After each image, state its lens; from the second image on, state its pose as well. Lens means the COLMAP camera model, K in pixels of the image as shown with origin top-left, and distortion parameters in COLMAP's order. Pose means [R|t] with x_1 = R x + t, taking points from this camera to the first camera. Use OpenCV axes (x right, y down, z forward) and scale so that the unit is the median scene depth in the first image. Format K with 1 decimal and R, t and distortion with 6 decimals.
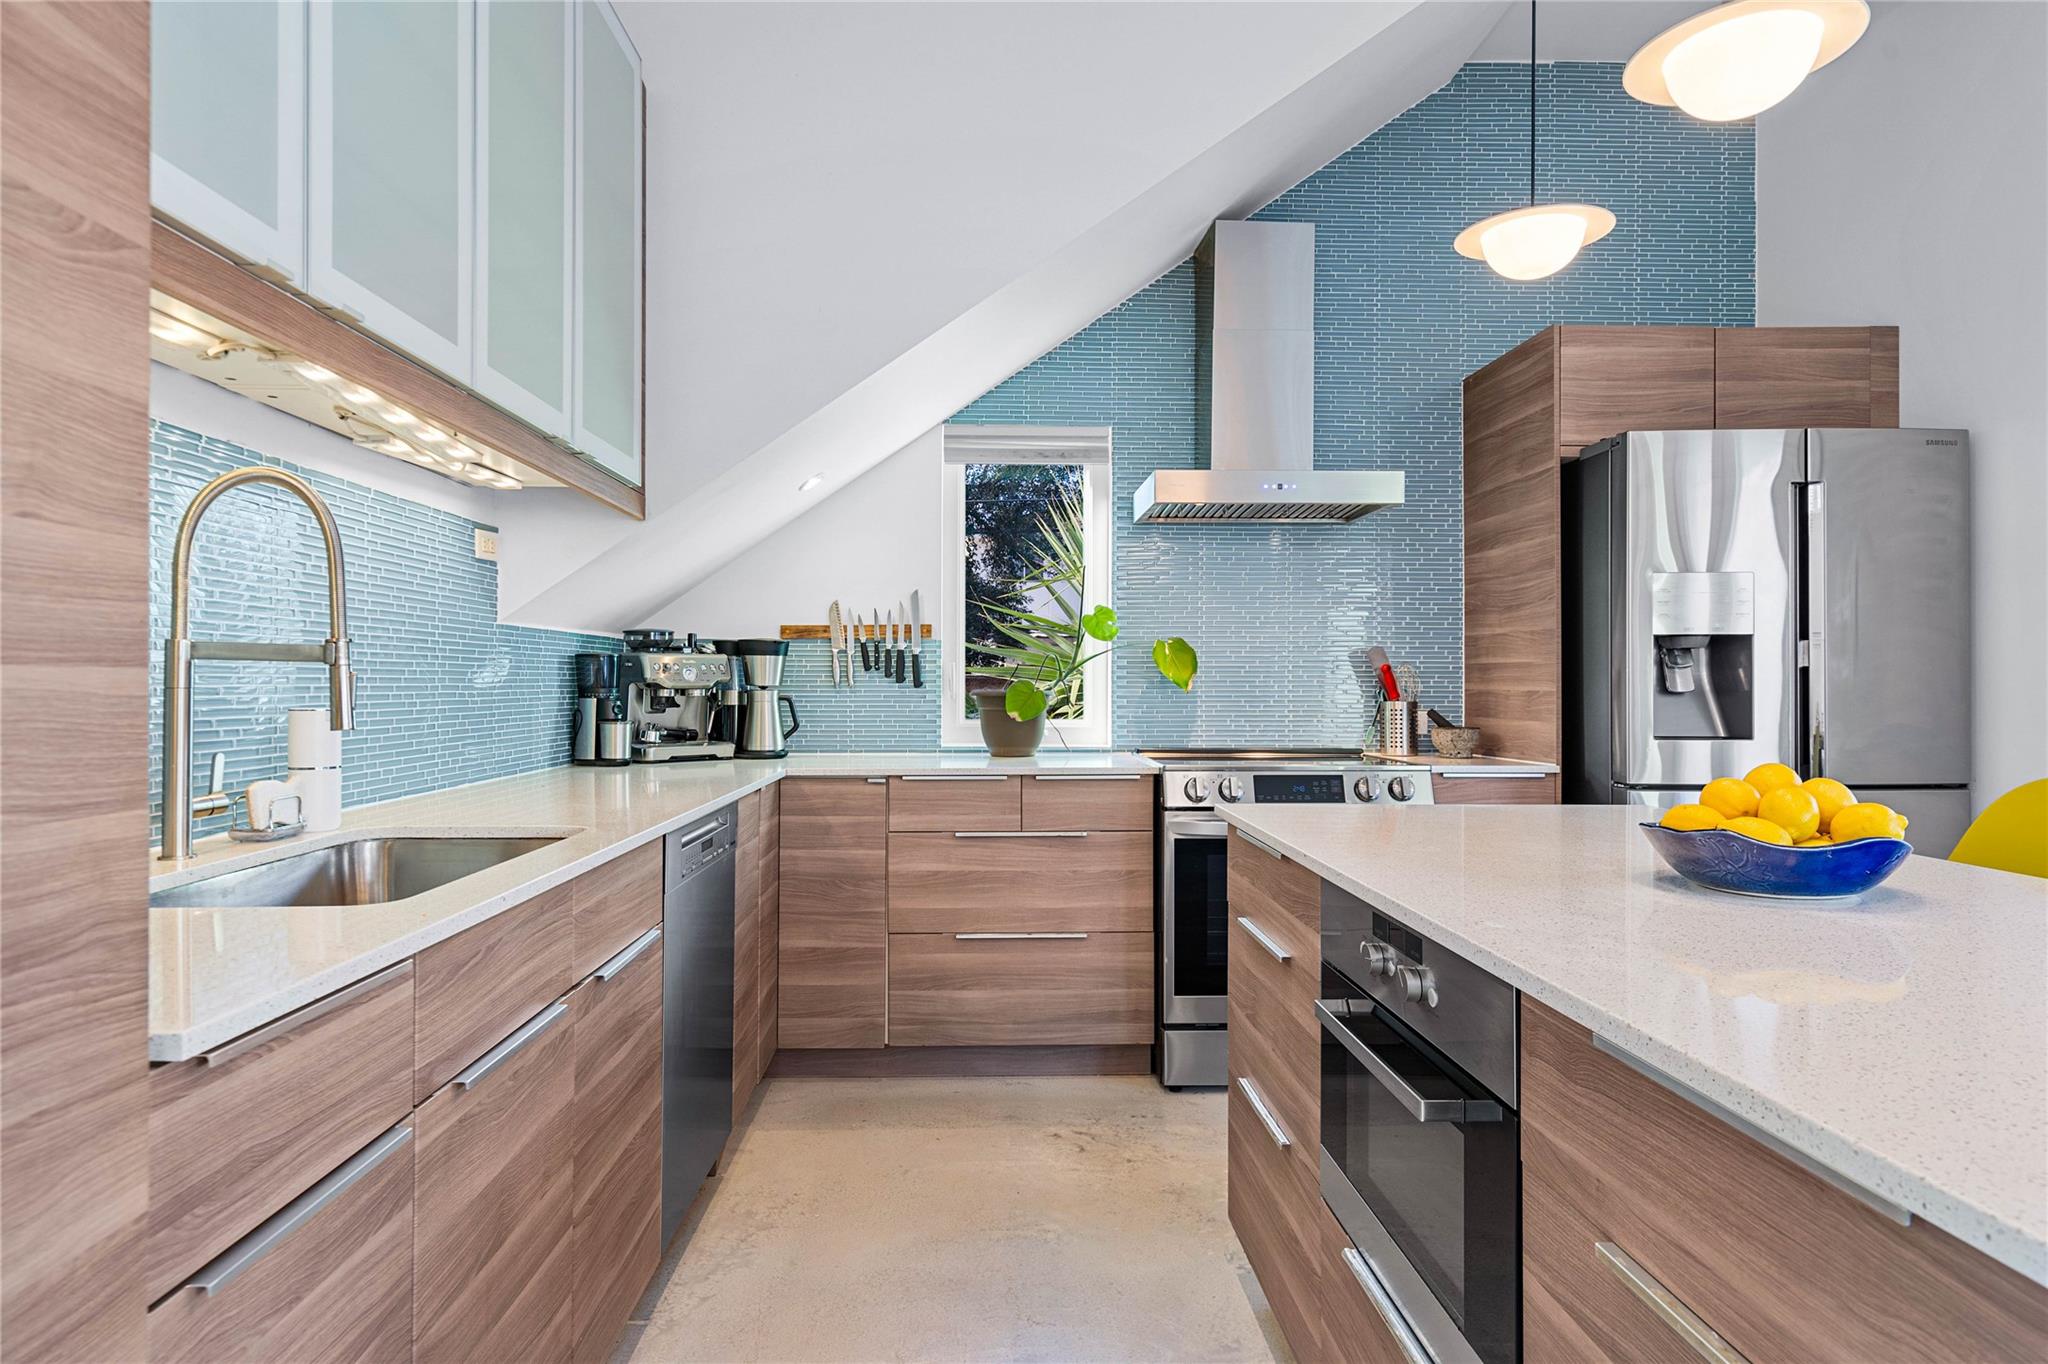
lens RADIAL K [[1178.5, 0, 1008.6], [0, 1178.5, 685.6], [0, 0, 1]] dist [0.010164, 0.000680]
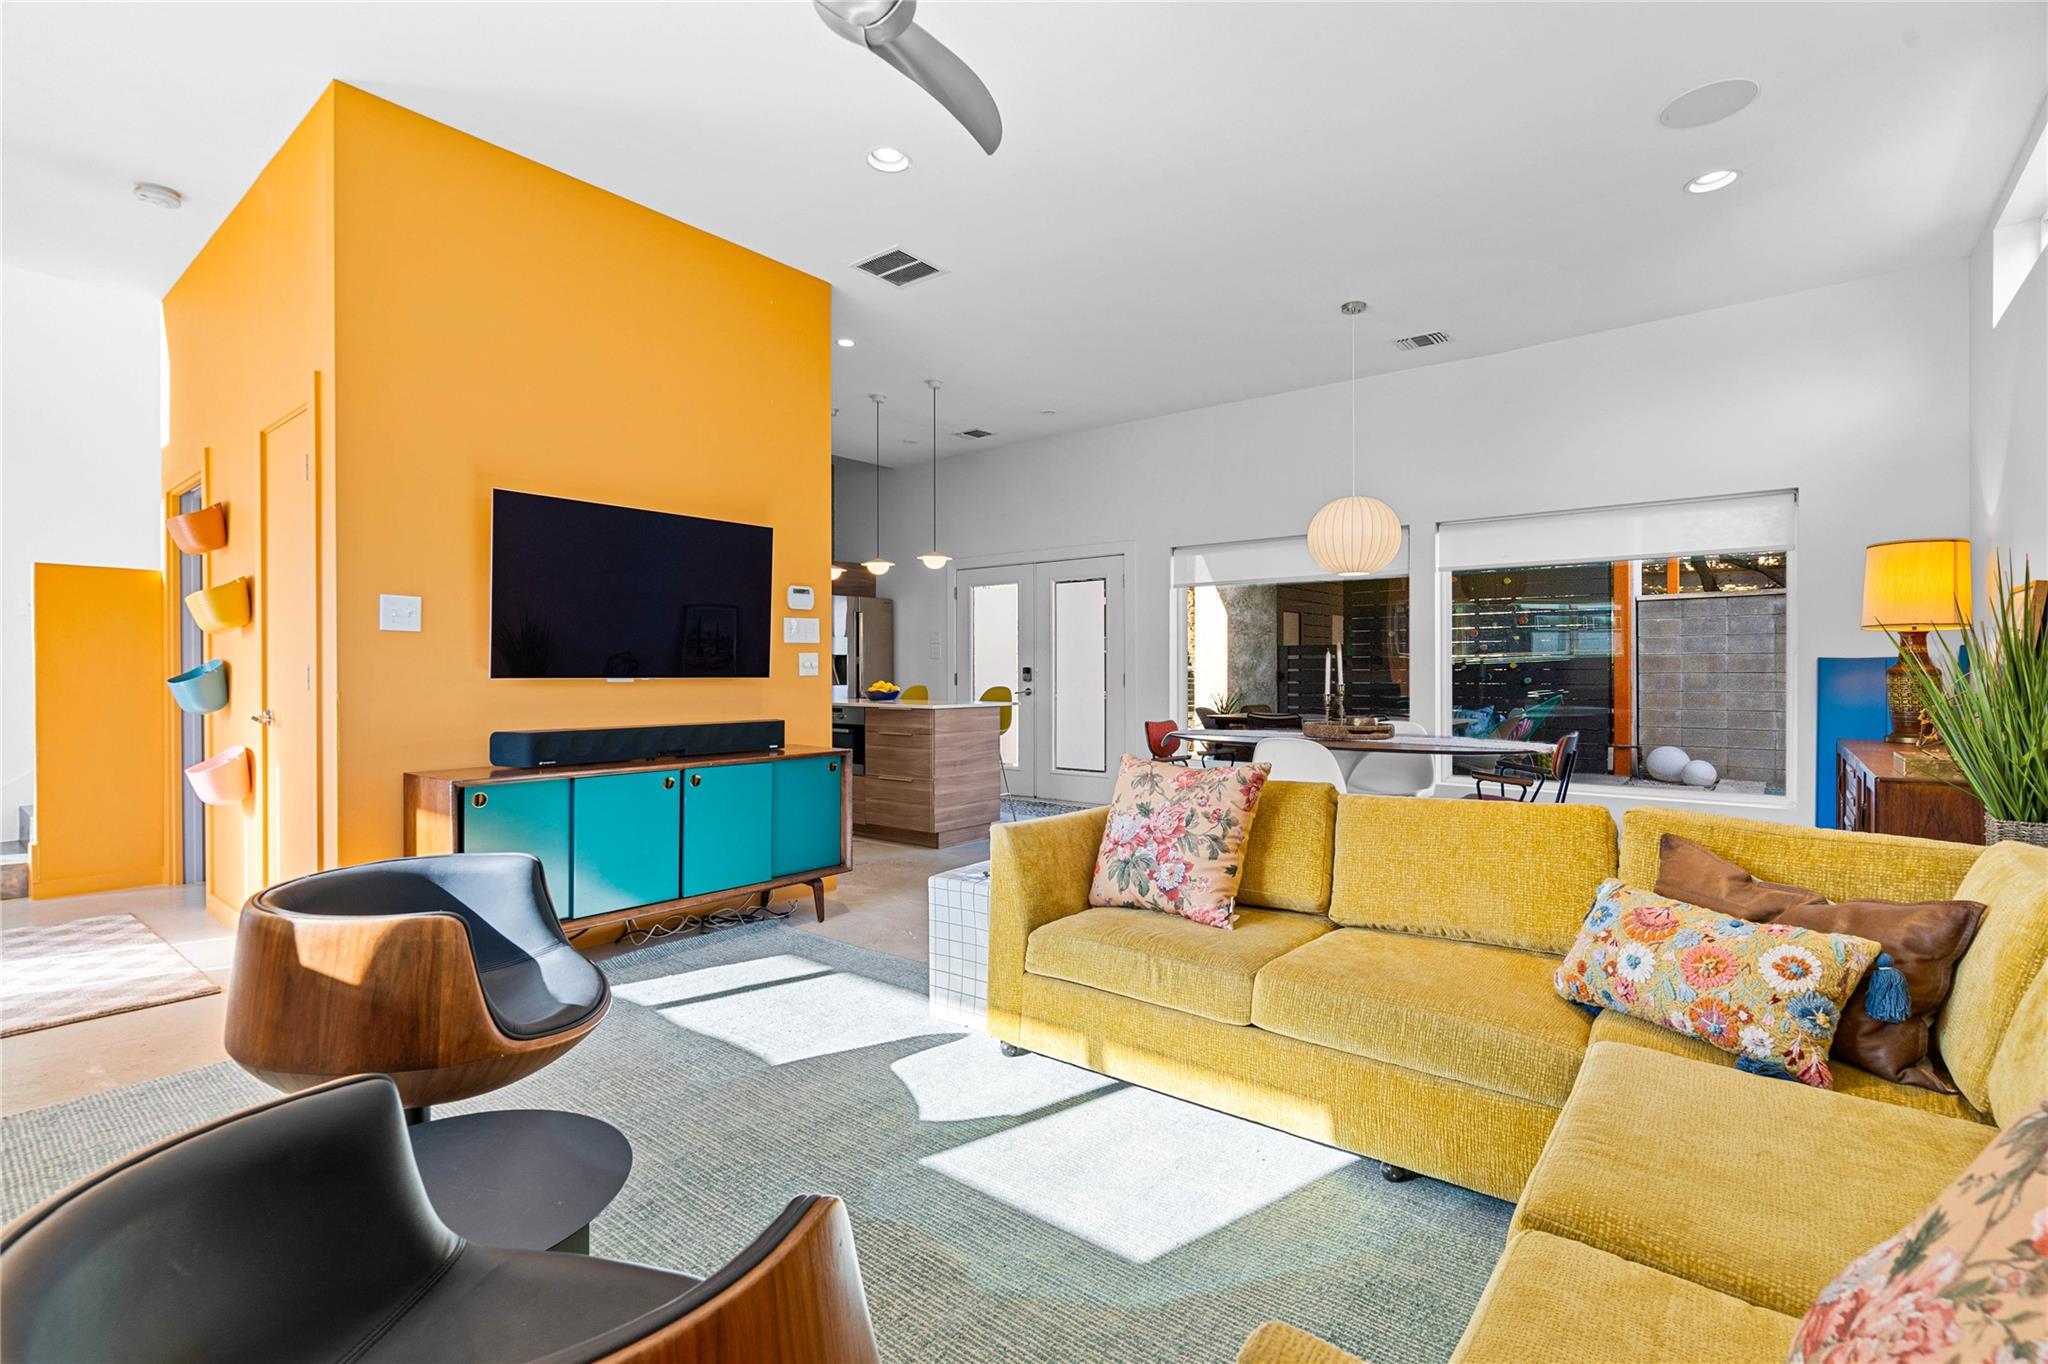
lens RADIAL K [[940.8, 0, 1006.5], [0, 940.8, 672.6], [0, 0, 1]] dist [-0.004025, 0.000562]
pose [[0.662231, 0.000268, 0.749300, -1.042801], [0.002814, 0.999992, -0.002845, 0.015927], [-0.749295, 0.003993, 0.662225, -1.098485]]
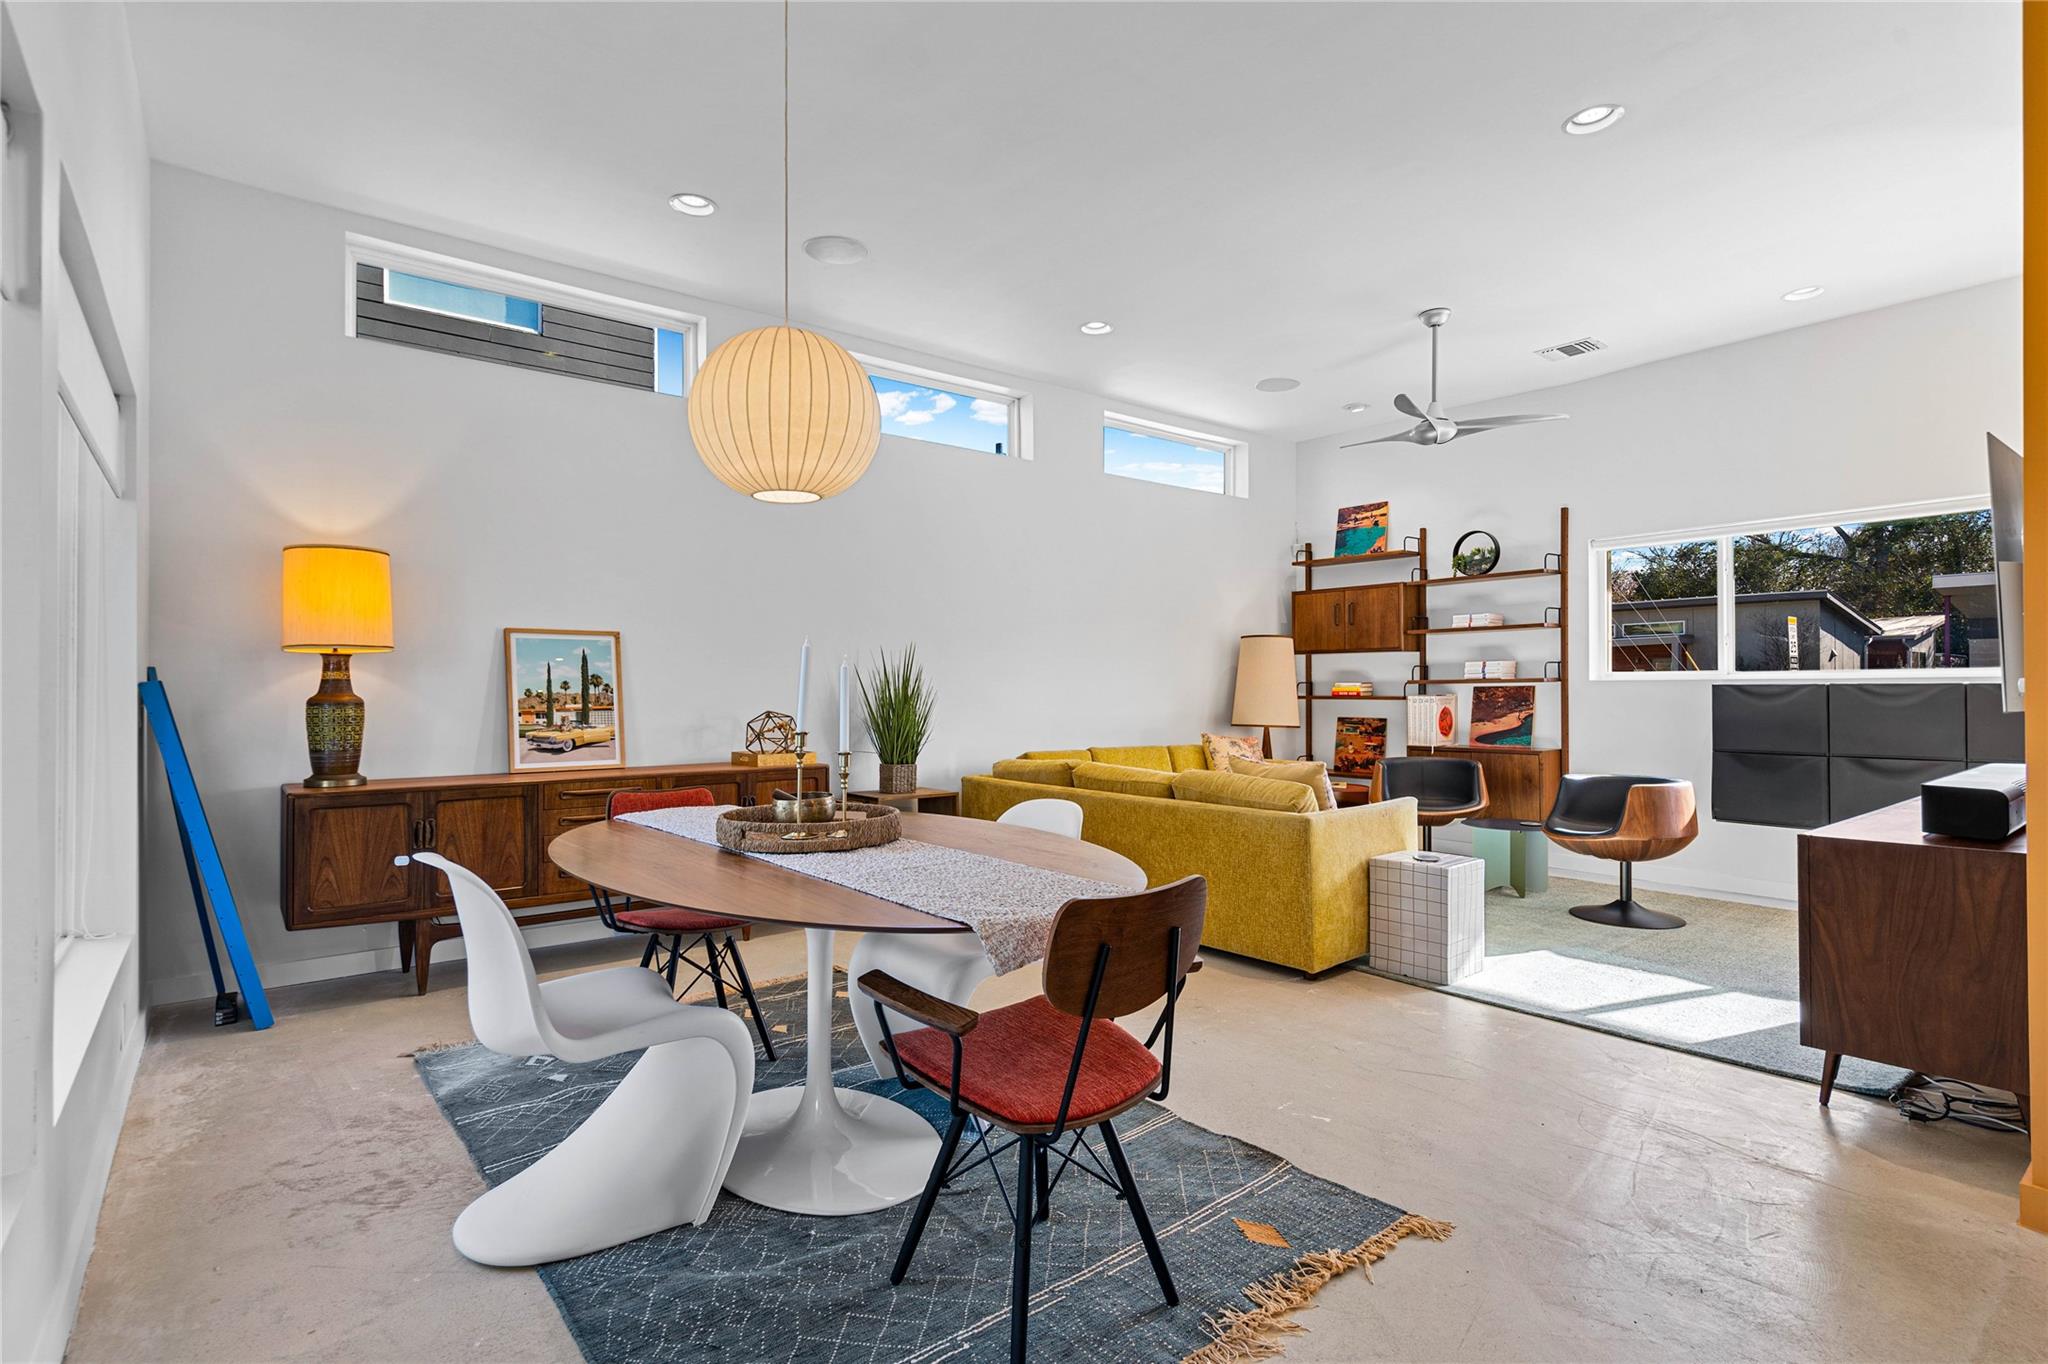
lens RADIAL K [[977.9, 0, 1024.3], [0, 977.9, 679.9], [0, 0, 1]] dist [-0.000464, -0.000206]
pose [[-0.799395, -0.004146, -0.600791, 0.685732], [0.000357, 0.999973, -0.007375, -0.000252], [0.600806, -0.006110, -0.799372, 0.132140]]
